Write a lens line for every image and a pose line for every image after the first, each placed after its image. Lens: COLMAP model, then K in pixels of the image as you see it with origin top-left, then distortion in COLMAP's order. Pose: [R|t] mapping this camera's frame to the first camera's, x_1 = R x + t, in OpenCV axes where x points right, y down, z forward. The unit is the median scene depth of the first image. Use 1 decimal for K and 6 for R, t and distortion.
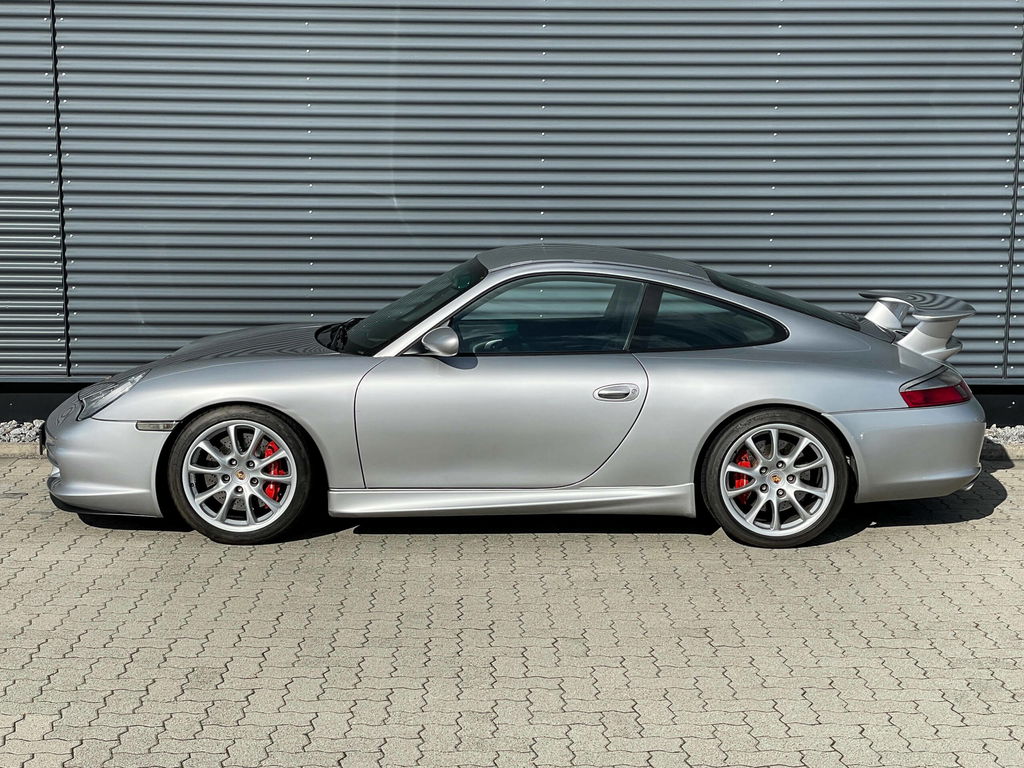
lens RADIAL K [[1733.3, 0, 512.0], [0, 1733.3, 384.0], [0, 0, 1]] dist [0.115706, 0.169804]
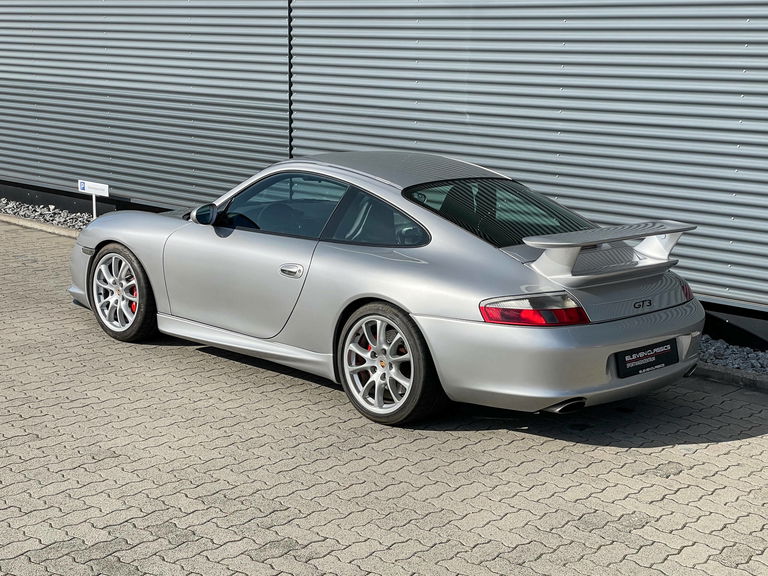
lens RADIAL K [[1252.1, 0, 384.0], [0, 1252.1, 288.0], [0, 0, 1]] dist [0.155004, -0.125011]
pose [[0.704991, 0.142858, -0.694679, 1.694470], [-0.126798, 0.989110, 0.074726, -0.133890], [0.697789, 0.035403, 0.715428, 0.952845]]
